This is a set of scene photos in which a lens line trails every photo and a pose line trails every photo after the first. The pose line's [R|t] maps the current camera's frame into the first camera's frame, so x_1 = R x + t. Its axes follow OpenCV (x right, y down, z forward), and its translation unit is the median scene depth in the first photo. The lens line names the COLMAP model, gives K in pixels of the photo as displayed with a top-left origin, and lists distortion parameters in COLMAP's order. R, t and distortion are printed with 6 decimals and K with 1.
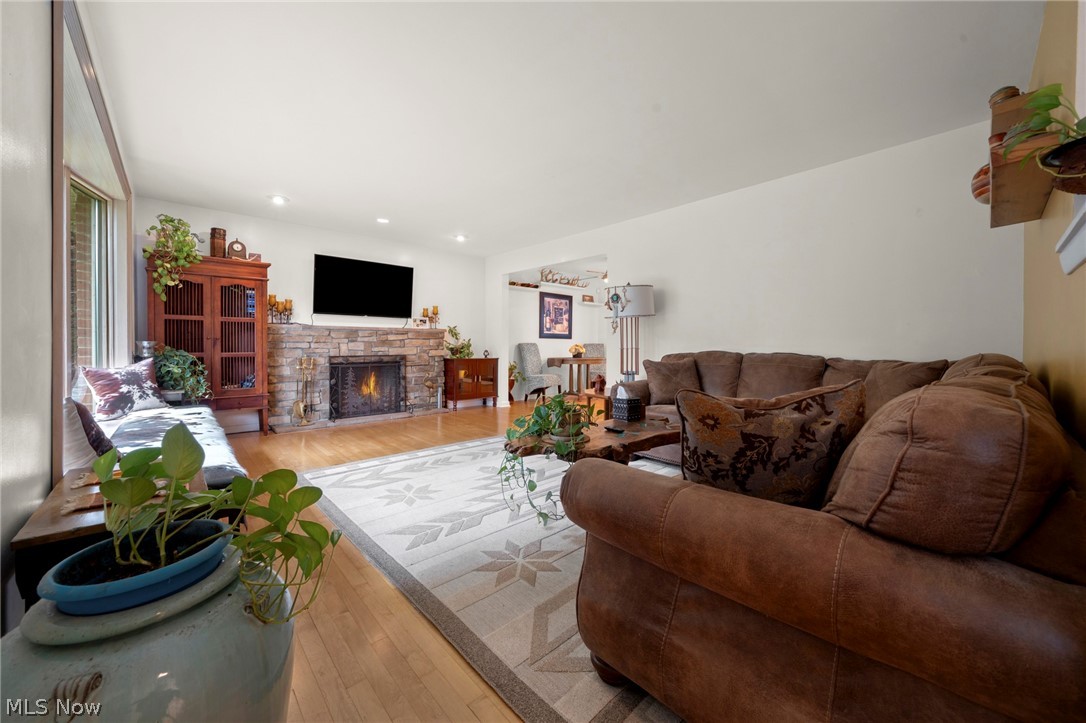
lens RADIAL K [[399.5, 0, 541.6], [0, 399.5, 351.8], [0, 0, 1]] dist [-0.003390, -0.000422]
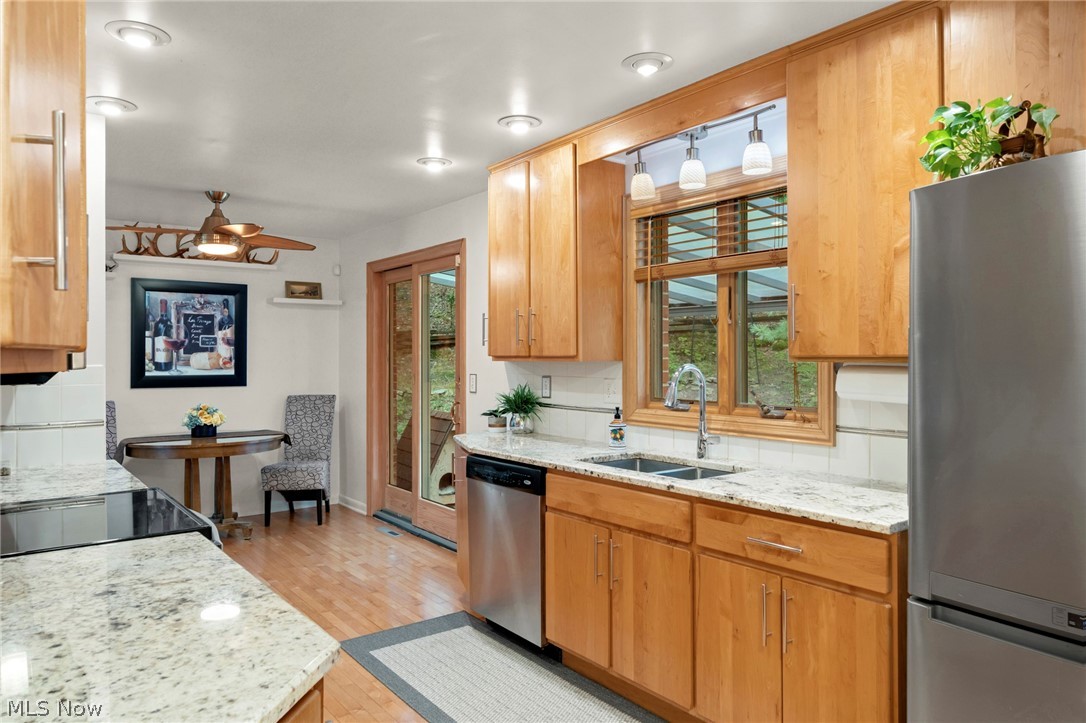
lens RADIAL K [[724.3, 0, 544.6], [0, 724.3, 359.2], [0, 0, 1]] dist [-0.005810, 0.000267]
pose [[0.995799, -0.004485, -0.091456, 0.481021], [0.002928, 0.999849, -0.017149, -0.048715], [0.091519, 0.016809, 0.995661, 0.274534]]
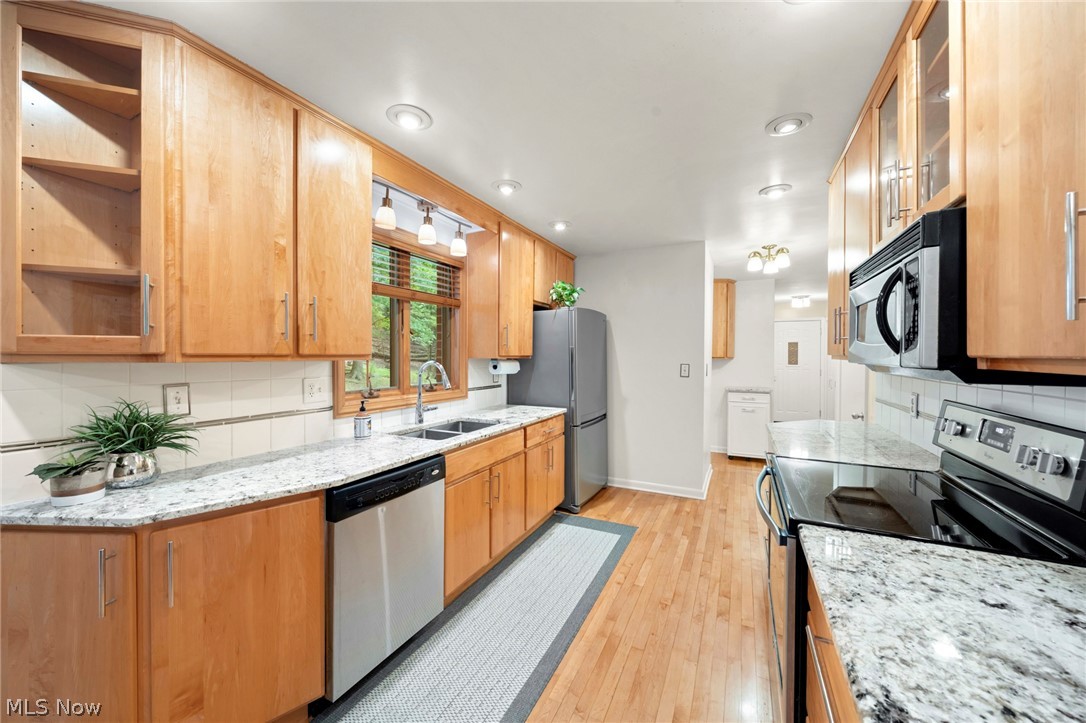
lens RADIAL K [[399.5, 0, 549.2], [0, 399.5, 361.5], [0, 0, 1]] dist [-0.003390, -0.000422]
pose [[-0.374200, -0.014913, 0.927228, 0.179884], [0.019351, 0.999527, 0.023885, -0.058153], [-0.927146, 0.026880, -0.373734, 0.711112]]
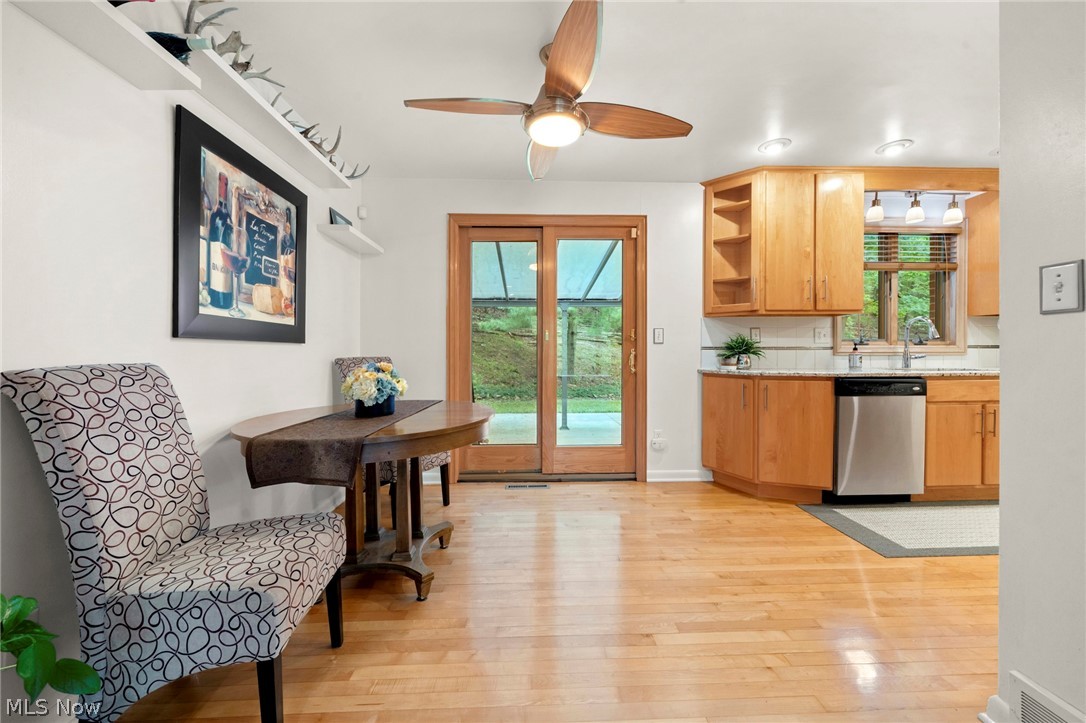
lens RADIAL K [[399.5, 0, 540.6], [0, 399.5, 352.2], [0, 0, 1]] dist [-0.003390, -0.000422]
pose [[0.645740, -0.007549, 0.763520, -0.037325], [0.020566, 0.999760, -0.007508, -0.021033], [-0.763280, 0.020551, 0.645741, 0.710893]]
